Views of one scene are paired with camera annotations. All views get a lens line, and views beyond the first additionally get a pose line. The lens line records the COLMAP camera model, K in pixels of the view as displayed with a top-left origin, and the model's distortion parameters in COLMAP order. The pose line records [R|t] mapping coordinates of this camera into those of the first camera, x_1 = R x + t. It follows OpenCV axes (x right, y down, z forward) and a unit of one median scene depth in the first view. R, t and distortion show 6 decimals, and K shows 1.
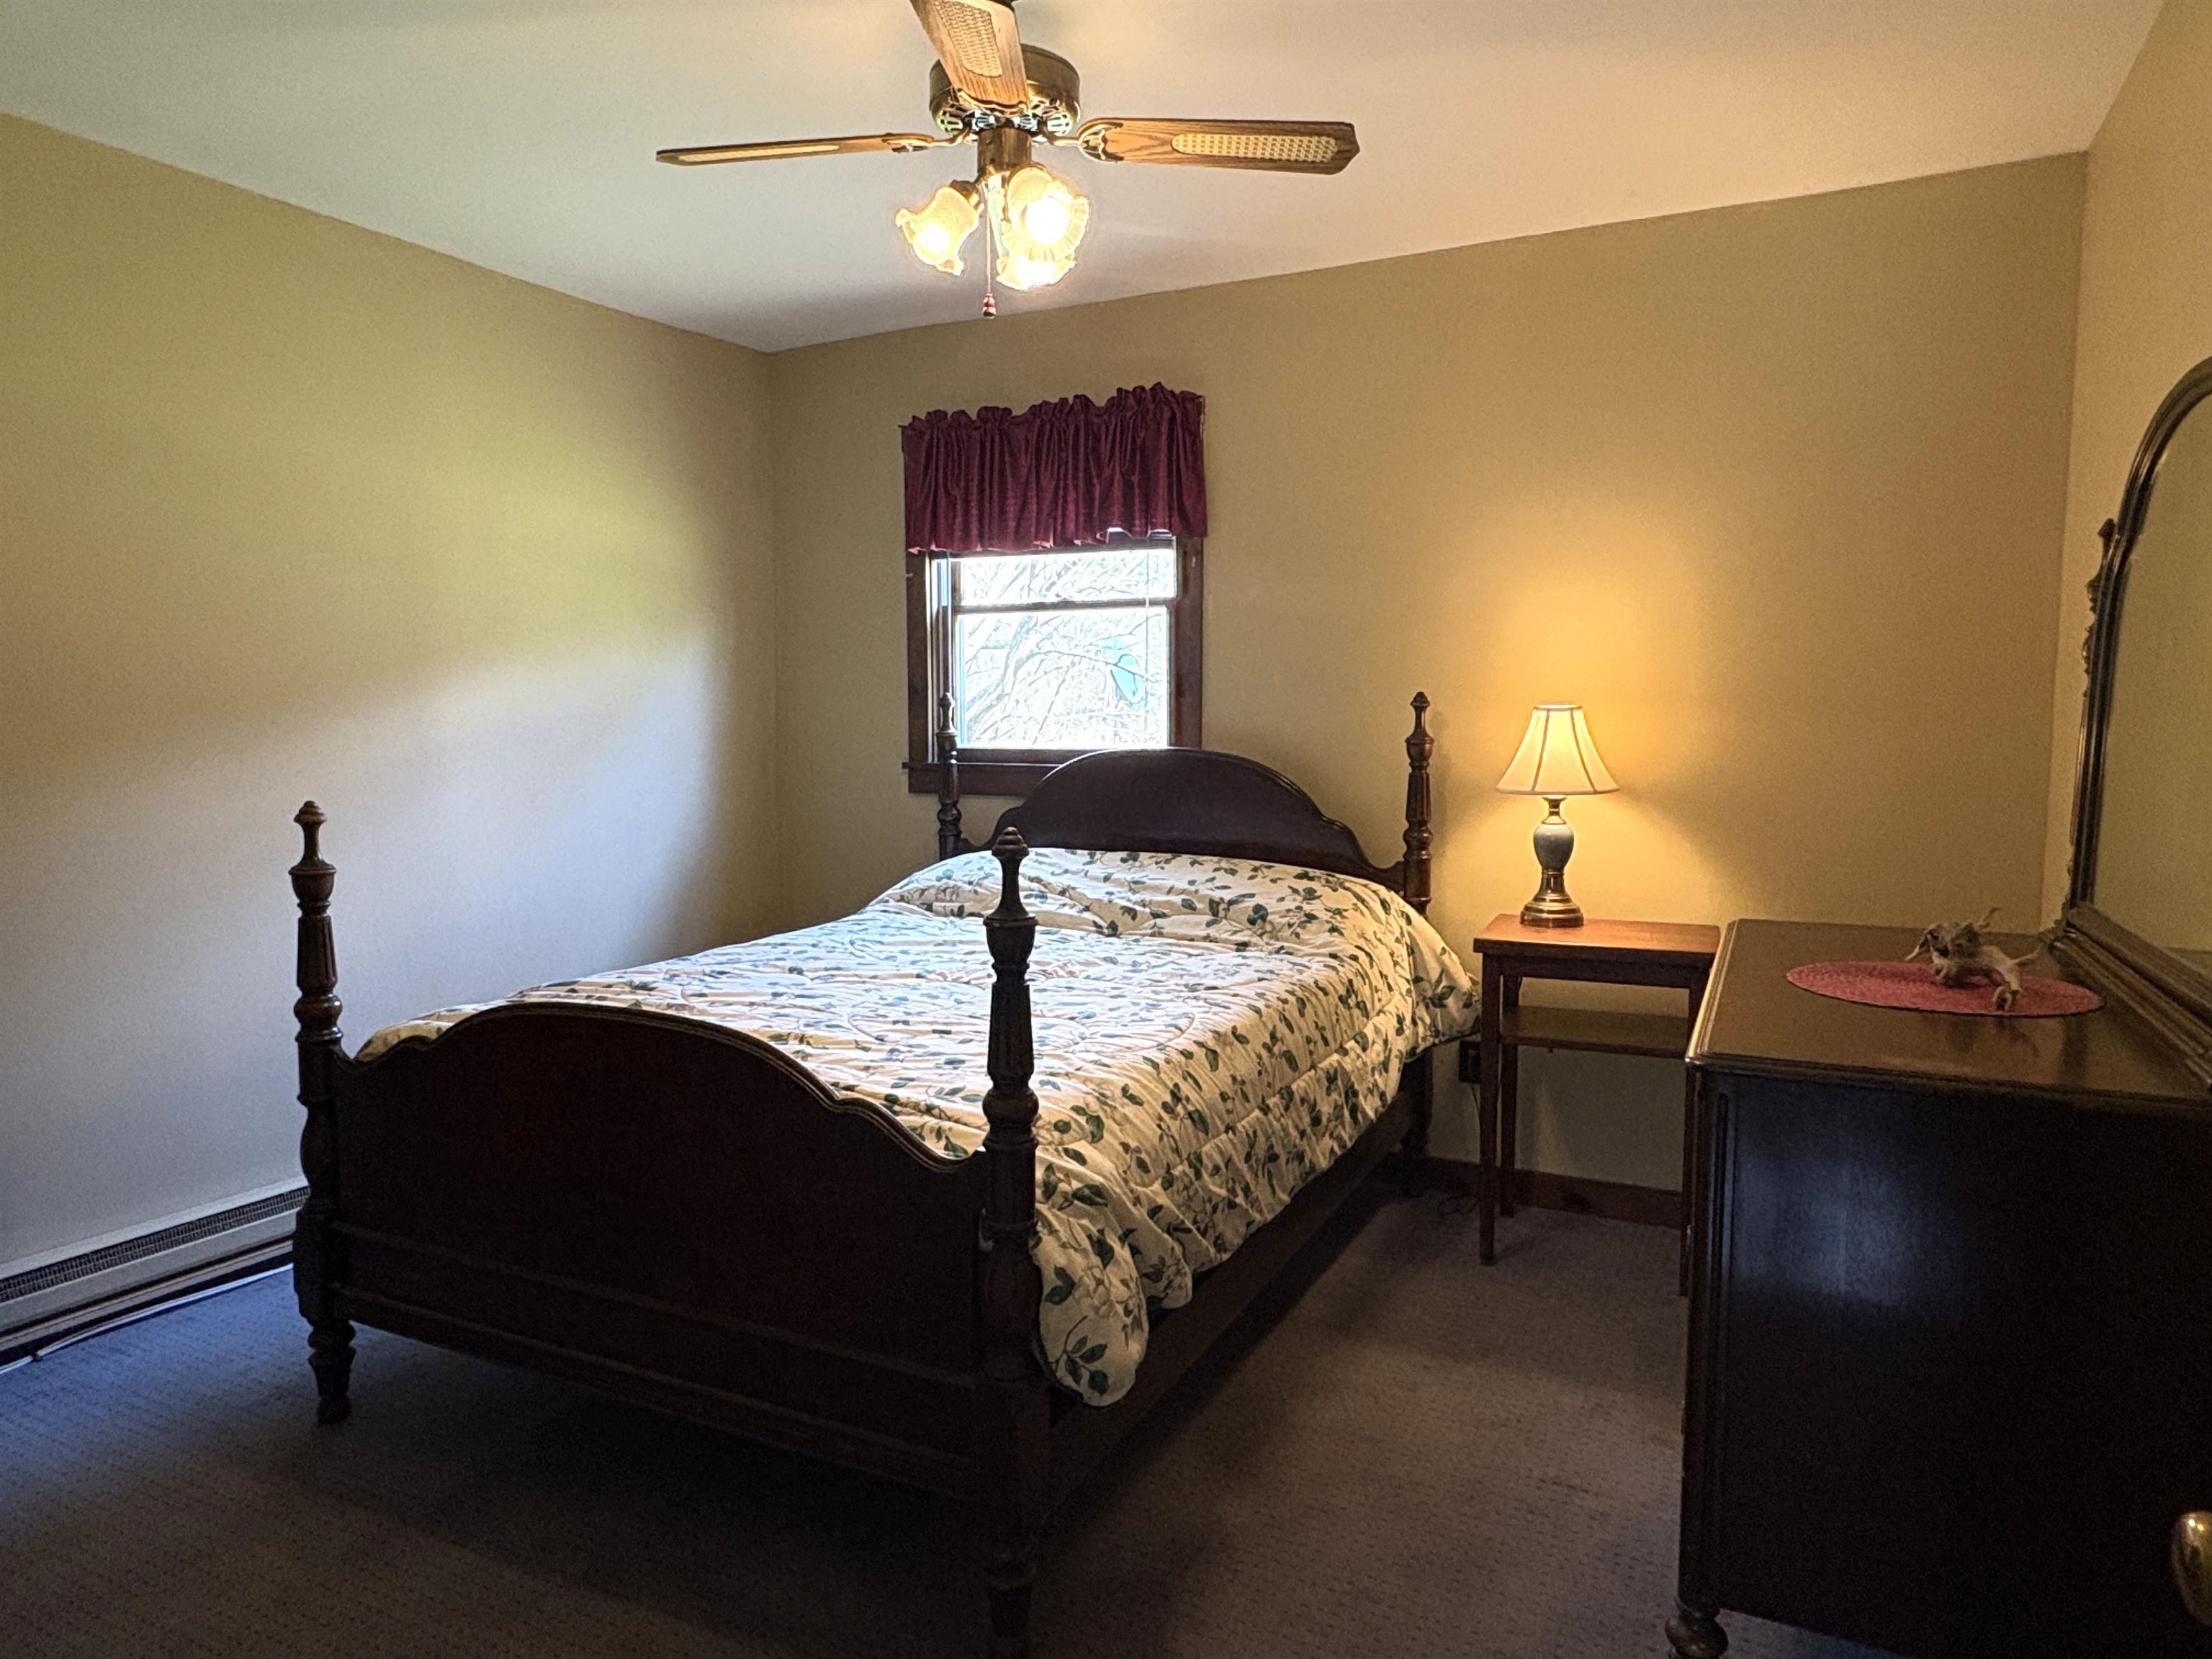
lens RADIAL K [[1421.6, 0, 1106.0], [0, 1421.6, 829.5], [0, 0, 1]] dist [0.006241, 0.000083]
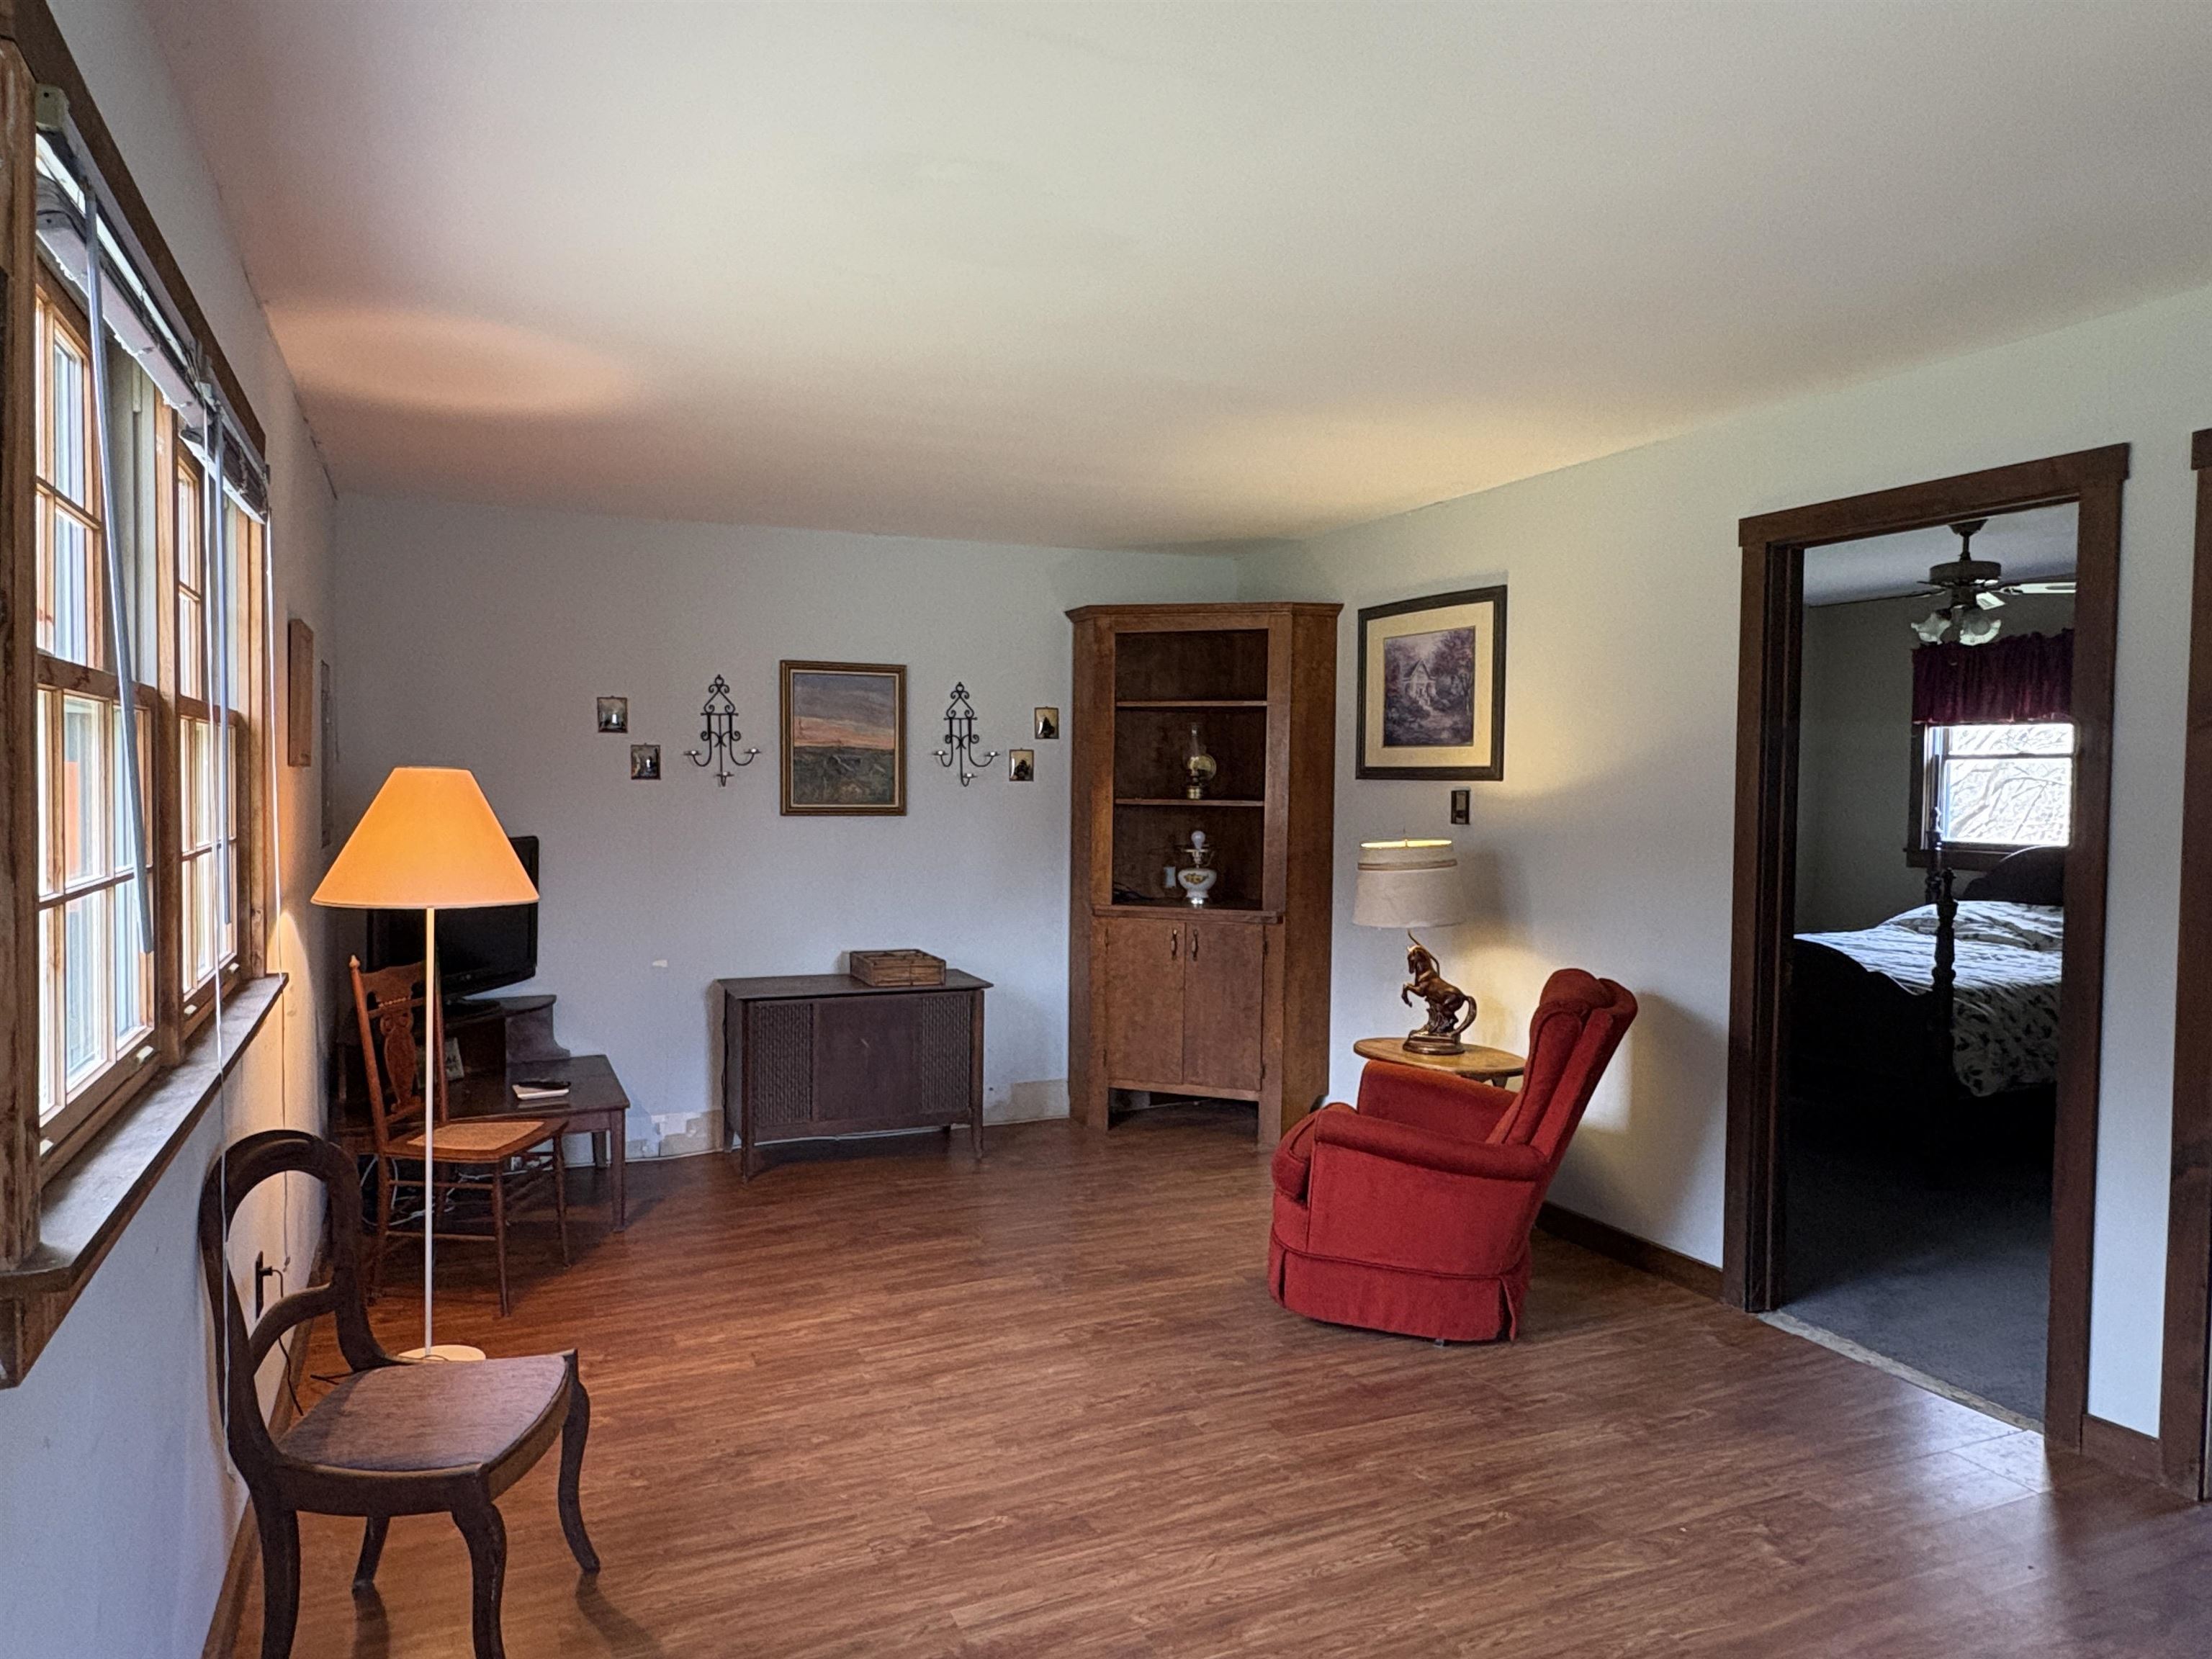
lens RADIAL K [[1421.6, 0, 1106.0], [0, 1421.6, 829.5], [0, 0, 1]] dist [0.006241, 0.000083]
pose [[0.792653, 0.031587, -0.608854, 0.140168], [-0.069774, 0.996795, -0.039125, 0.065728], [0.605667, 0.073495, 0.792317, -0.949372]]
